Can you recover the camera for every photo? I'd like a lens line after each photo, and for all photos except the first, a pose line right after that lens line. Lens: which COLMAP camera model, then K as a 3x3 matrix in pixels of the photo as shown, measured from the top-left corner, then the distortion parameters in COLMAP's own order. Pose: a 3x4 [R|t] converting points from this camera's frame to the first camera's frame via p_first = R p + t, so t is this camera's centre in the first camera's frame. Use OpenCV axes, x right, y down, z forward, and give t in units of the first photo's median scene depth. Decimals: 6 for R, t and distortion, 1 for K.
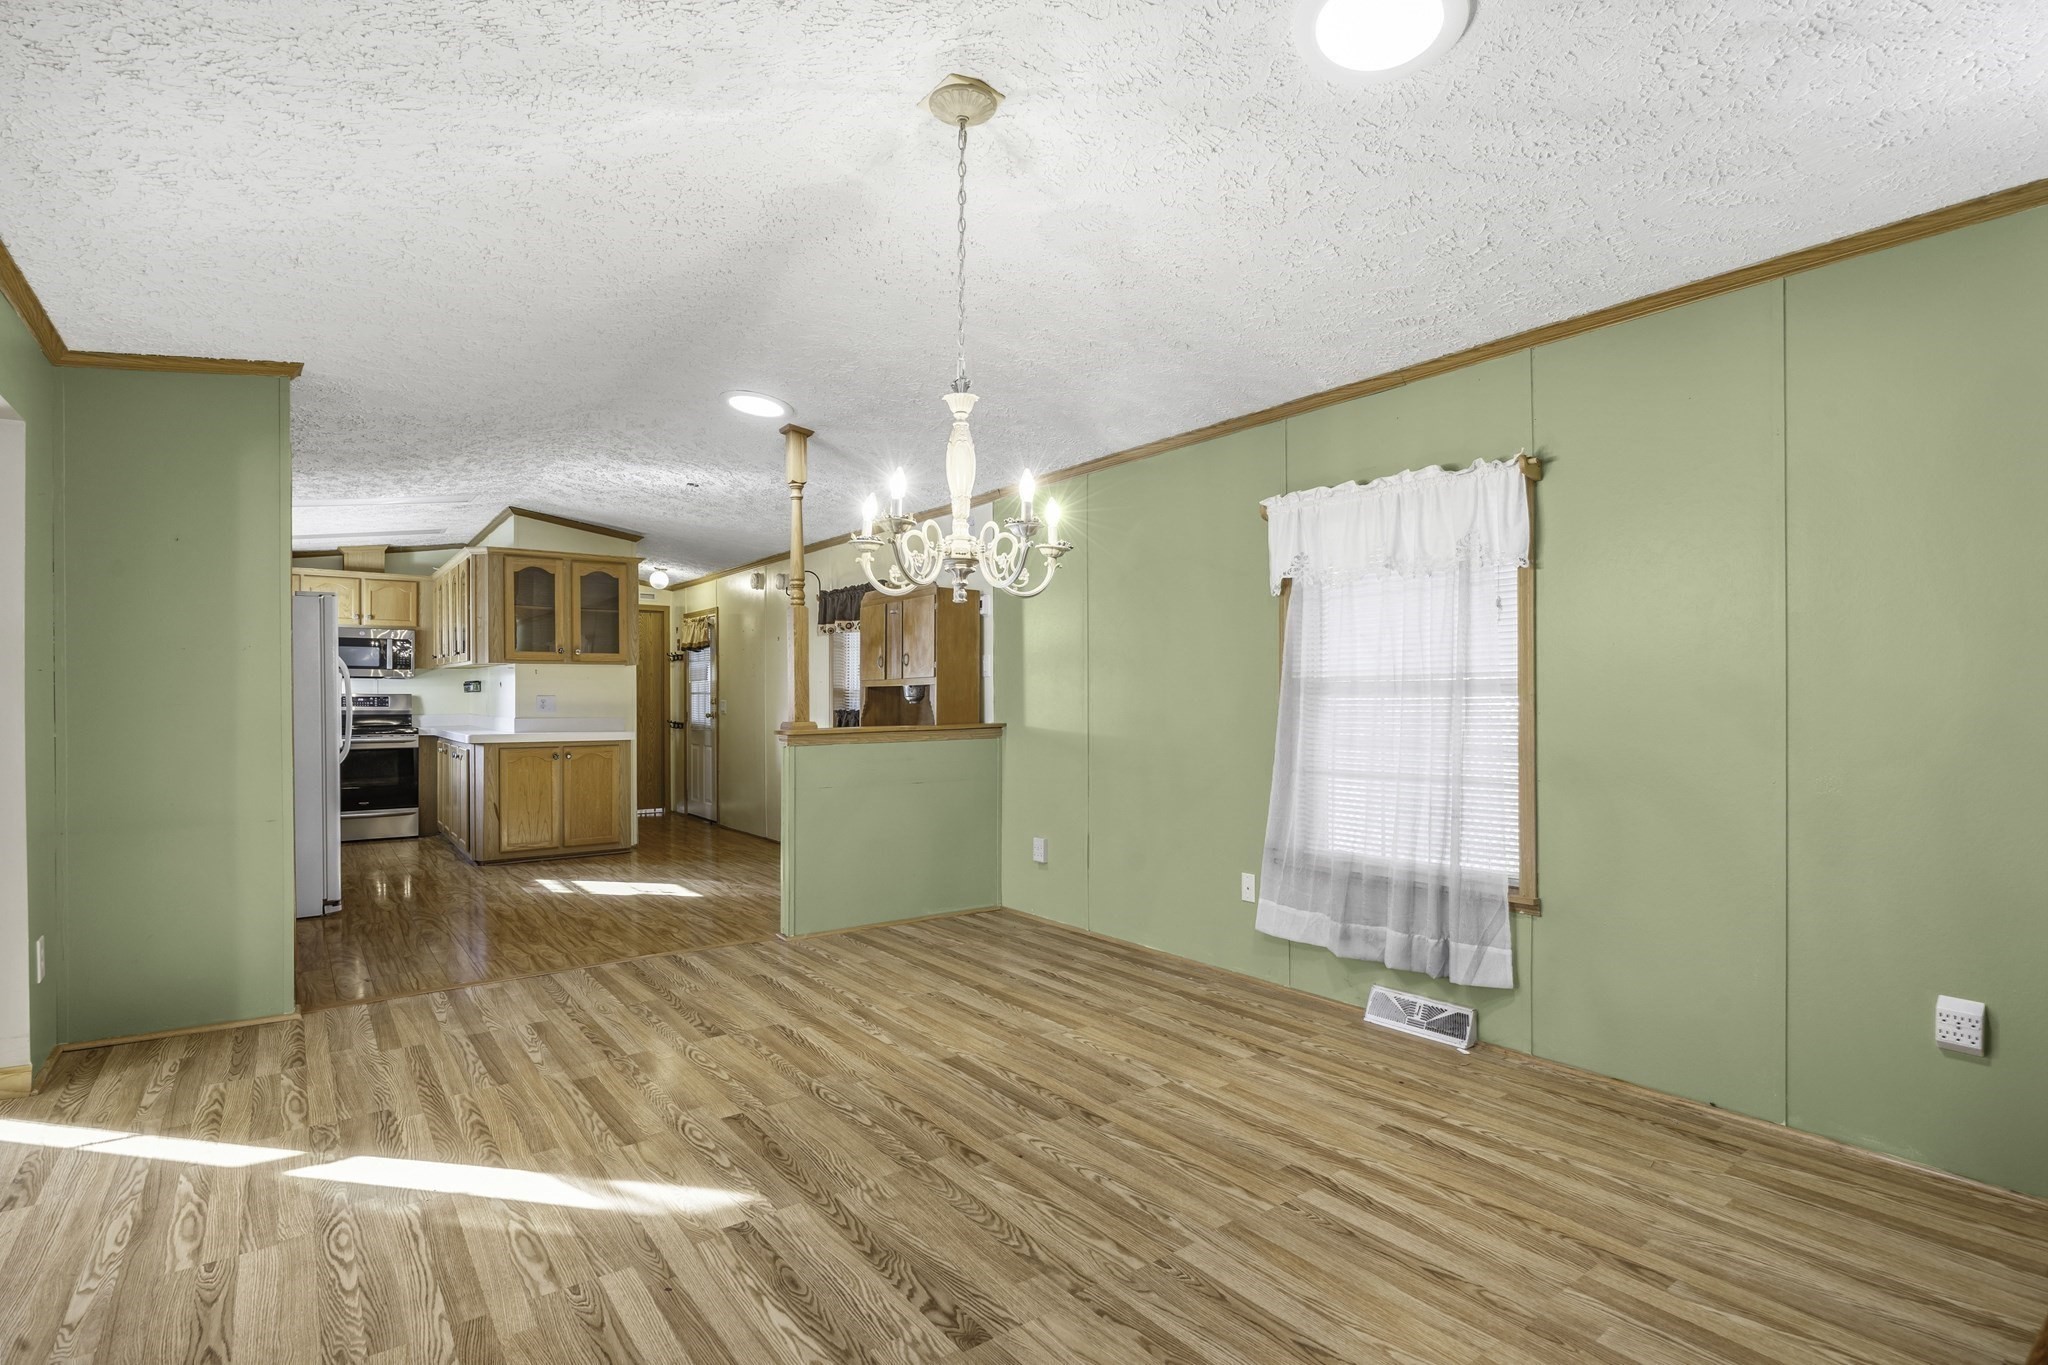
lens RADIAL K [[1016.7, 0, 1024.7], [0, 1016.7, 683.0], [0, 0, 1]] dist [-0.015242, 0.002567]
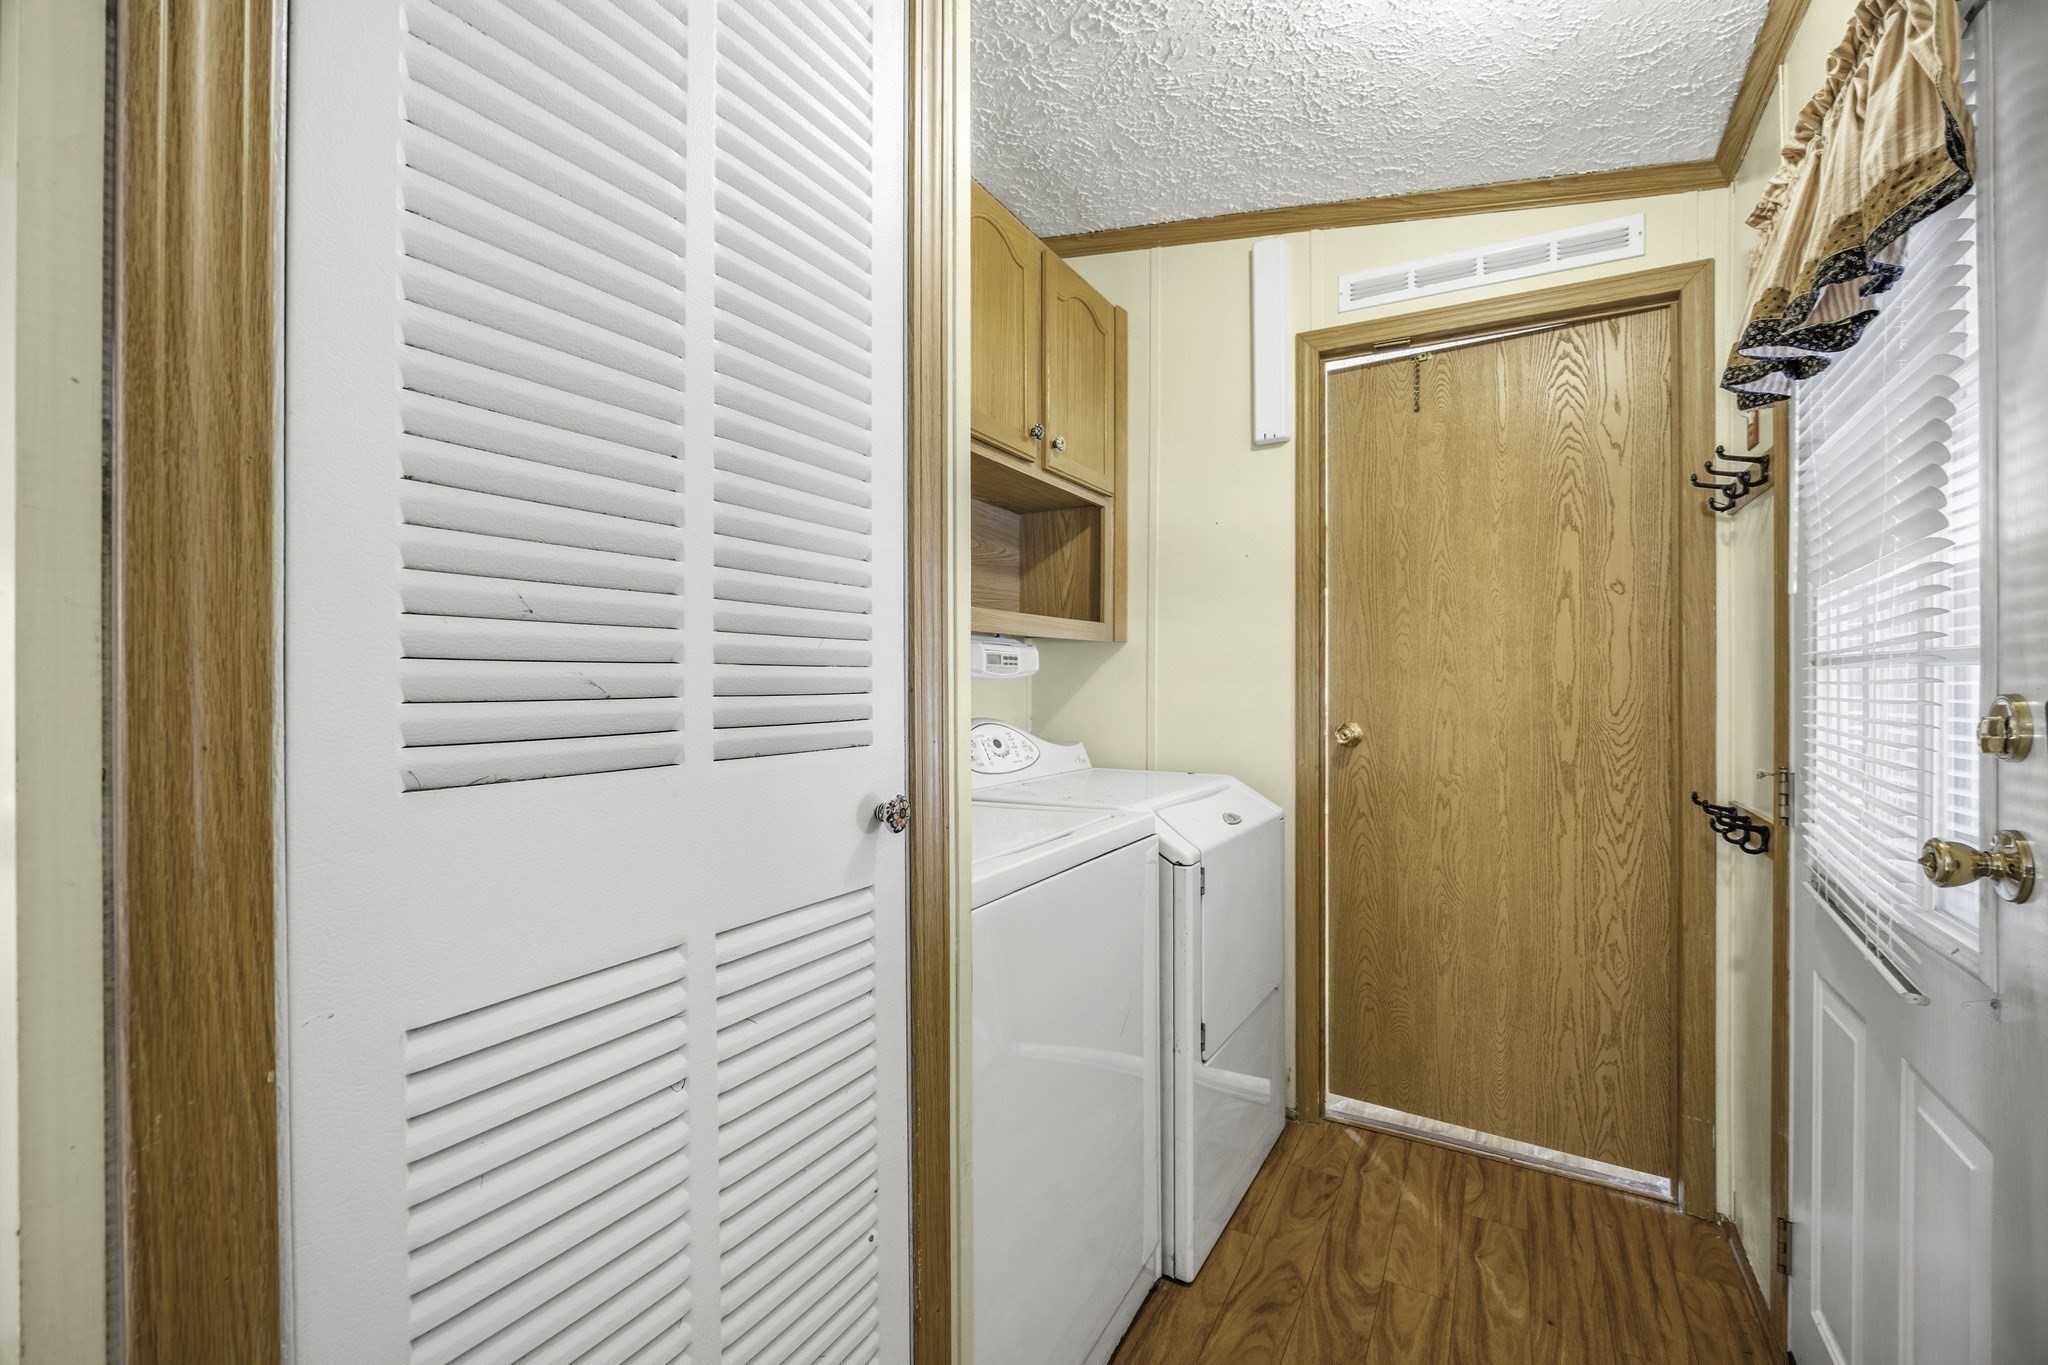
lens RADIAL K [[855.0, 0, 1029.8], [0, 855.0, 680.1], [0, 0, 1]] dist [-0.017265, 0.002403]
pose [[0.414947, 0.007691, -0.909813, -0.716354], [0.010539, 0.999857, 0.013259, 0.025422], [0.909784, -0.015091, 0.414807, 2.312088]]
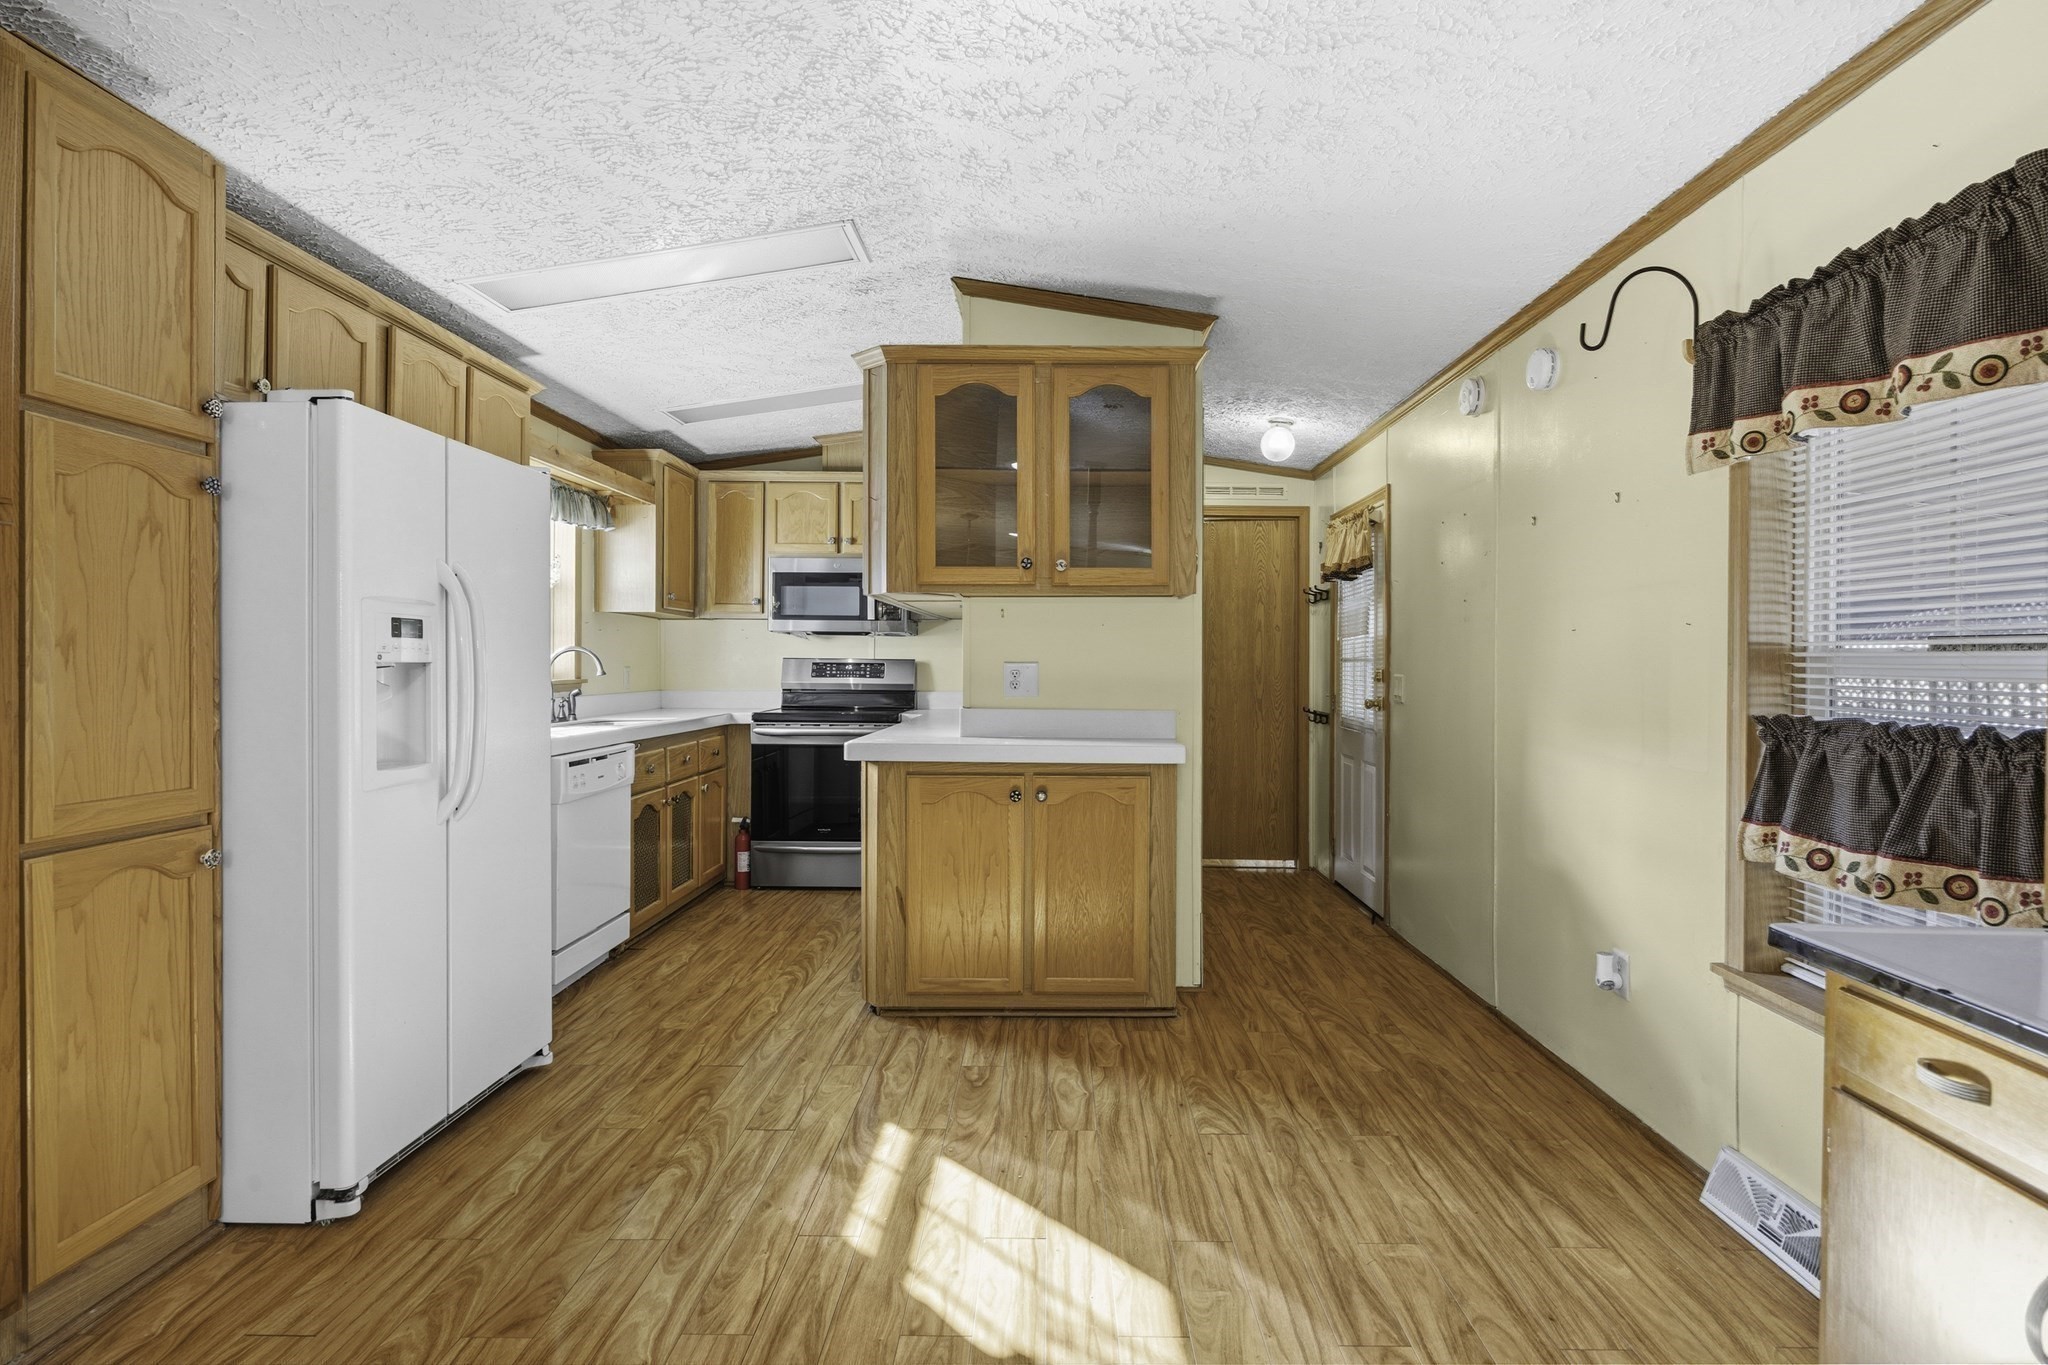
lens RADIAL K [[1016.7, 0, 1057.3], [0, 1016.7, 667.6], [0, 0, 1]] dist [-0.015242, 0.002567]
pose [[0.807959, 0.009930, -0.589155, -0.367186], [-0.001304, 0.999886, 0.015064, 0.016133], [0.589238, -0.011403, 0.807879, 1.321783]]
